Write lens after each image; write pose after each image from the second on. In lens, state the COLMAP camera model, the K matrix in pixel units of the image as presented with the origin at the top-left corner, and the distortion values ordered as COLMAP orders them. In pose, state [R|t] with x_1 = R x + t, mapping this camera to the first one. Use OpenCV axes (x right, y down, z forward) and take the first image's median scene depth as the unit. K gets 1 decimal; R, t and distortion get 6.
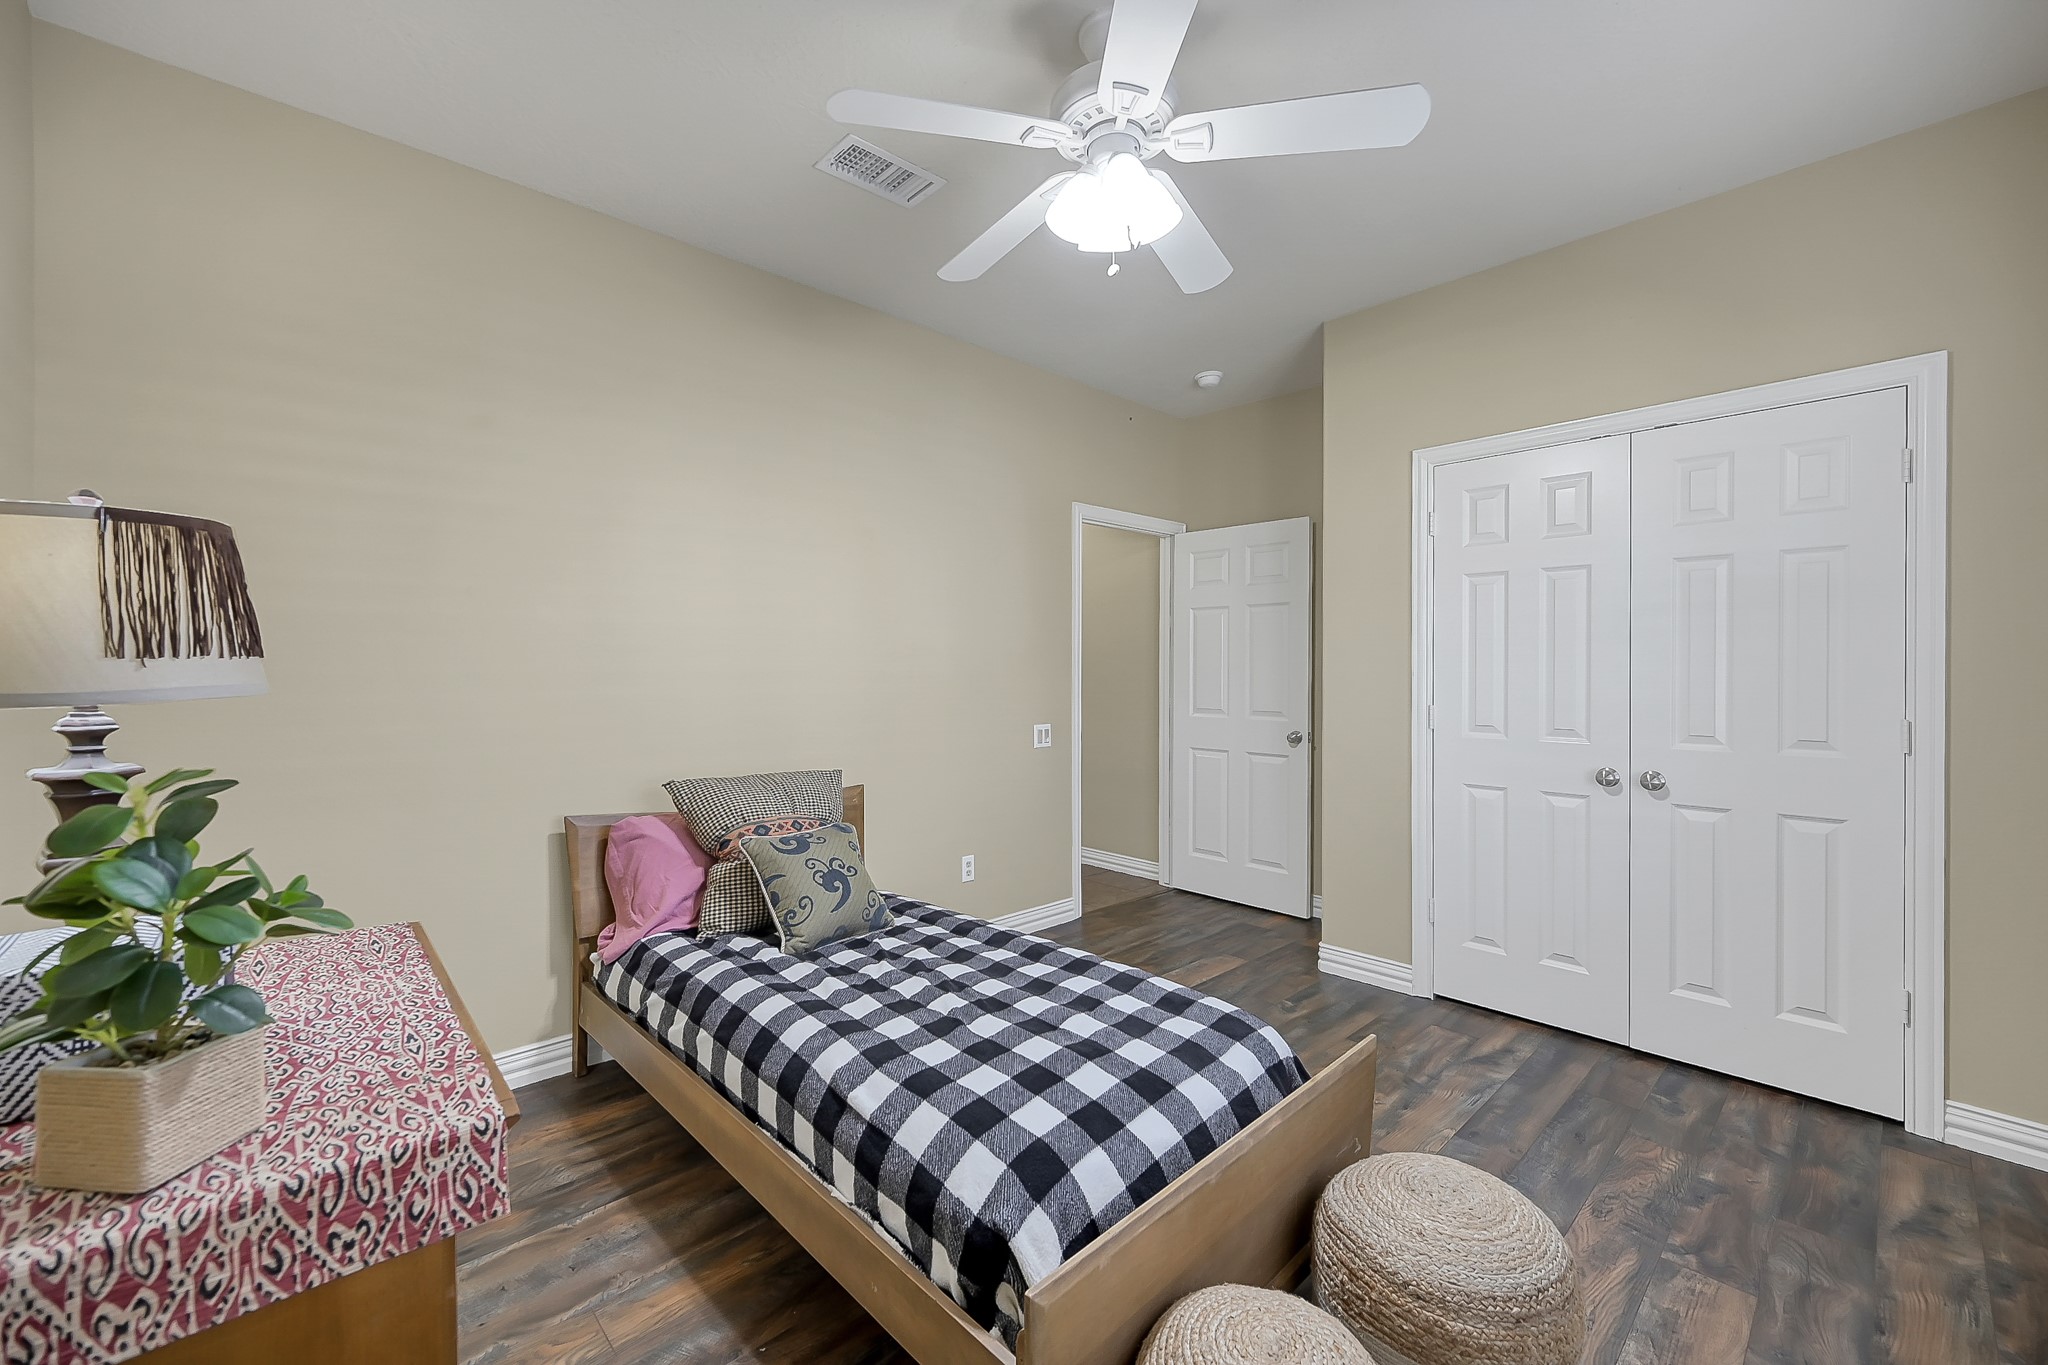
lens RADIAL K [[820.2, 0, 1016.6], [0, 820.2, 688.0], [0, 0, 1]] dist [-0.000351, 0.000180]
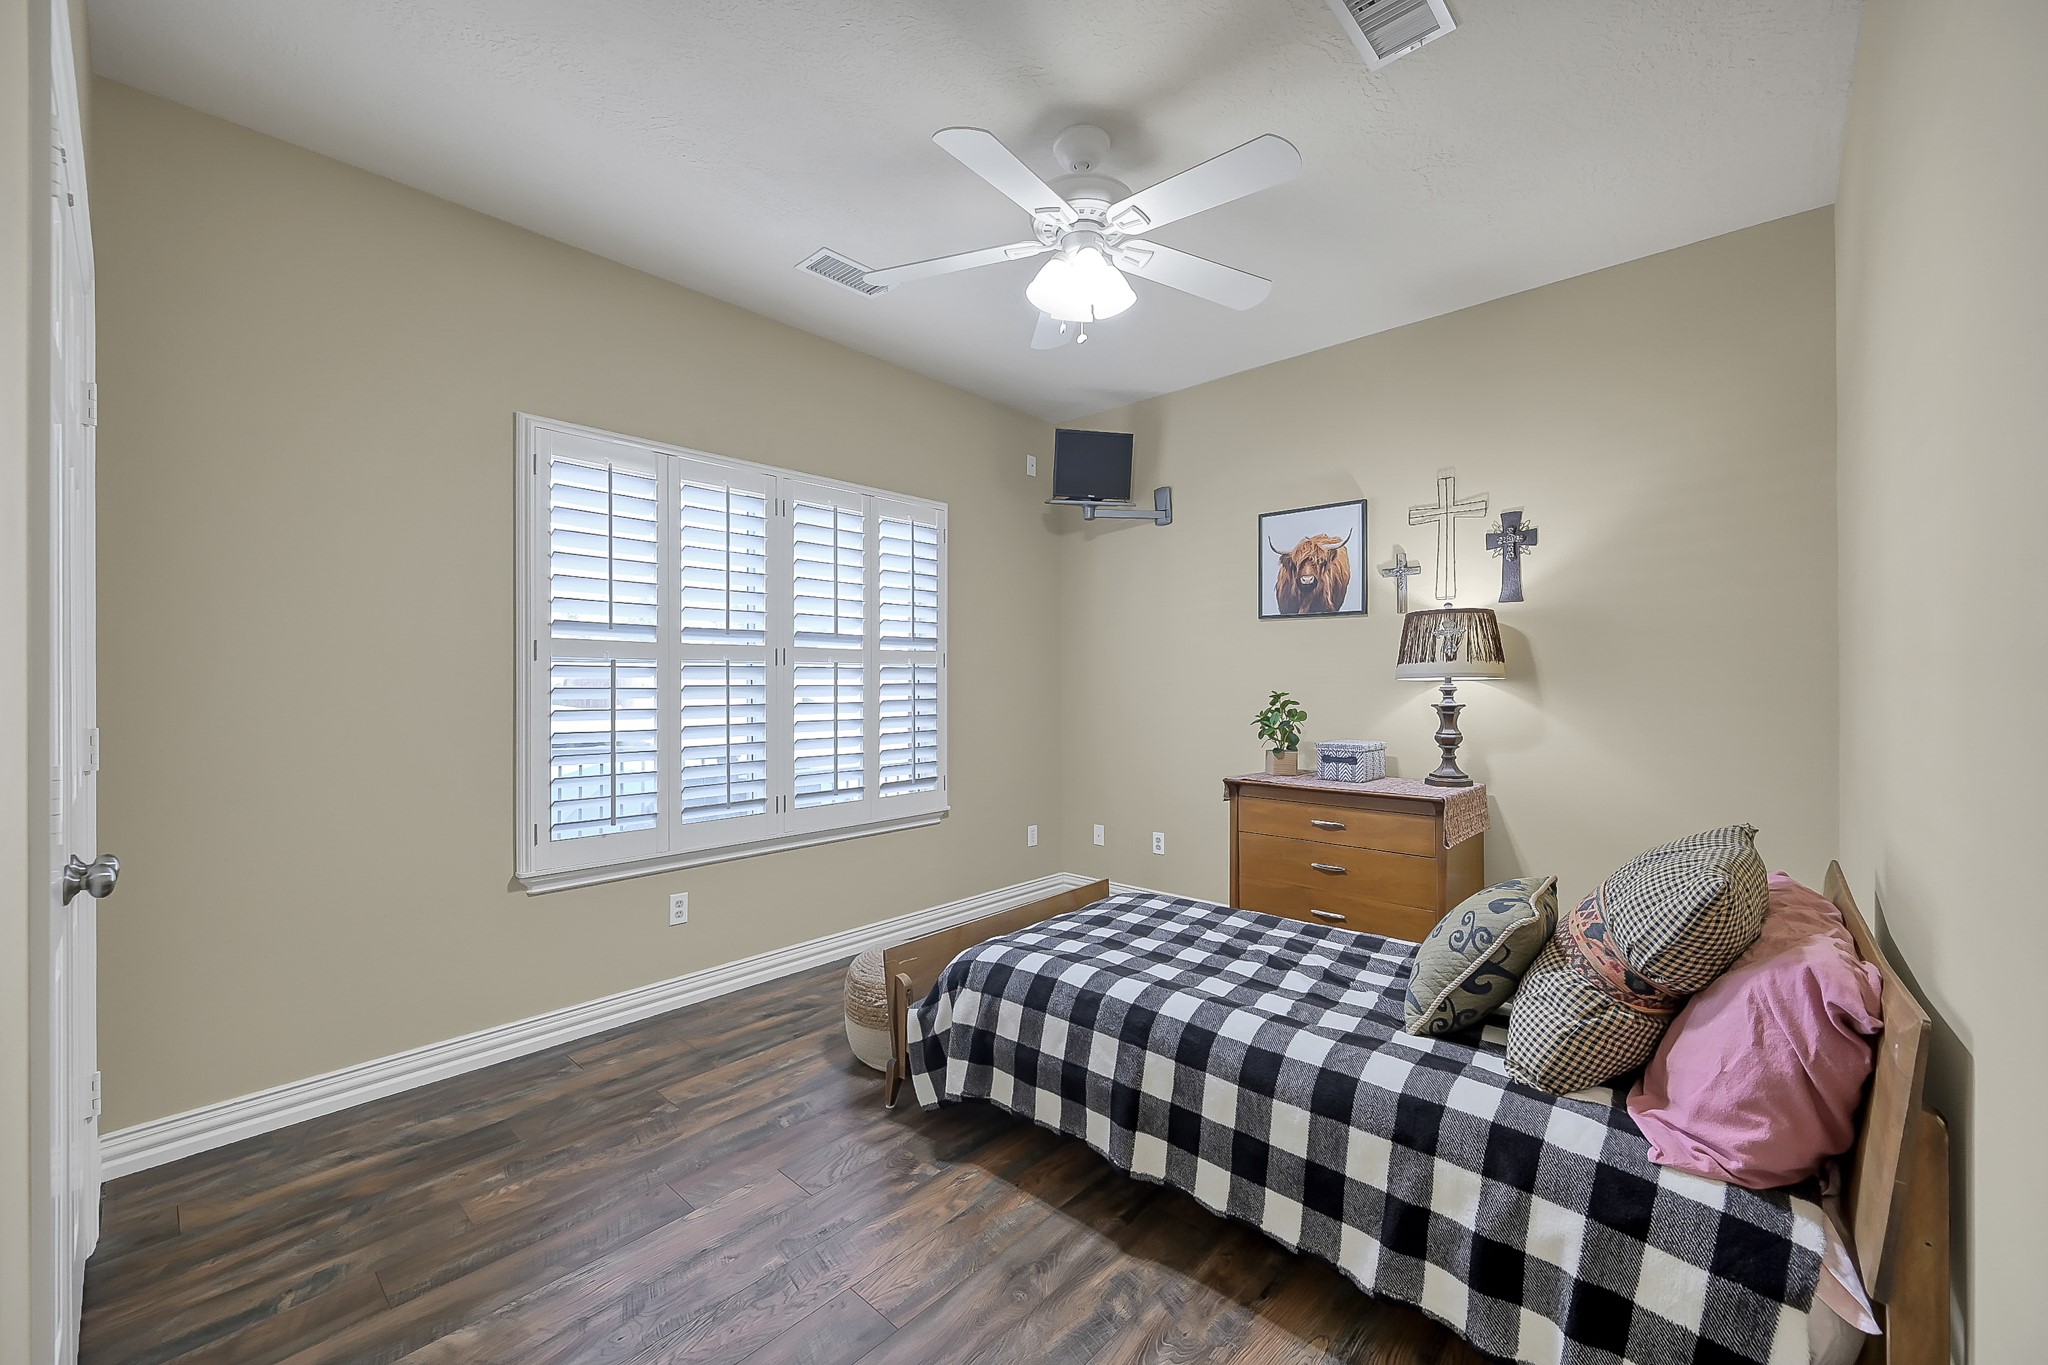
lens RADIAL K [[820.2, 0, 1033.8], [0, 820.2, 676.8], [0, 0, 1]] dist [-0.000351, 0.000180]
pose [[-0.996277, 0.005837, -0.086016, 0.281756], [0.004695, 0.999898, 0.013478, -0.020164], [0.086086, 0.013024, -0.996203, 2.062839]]
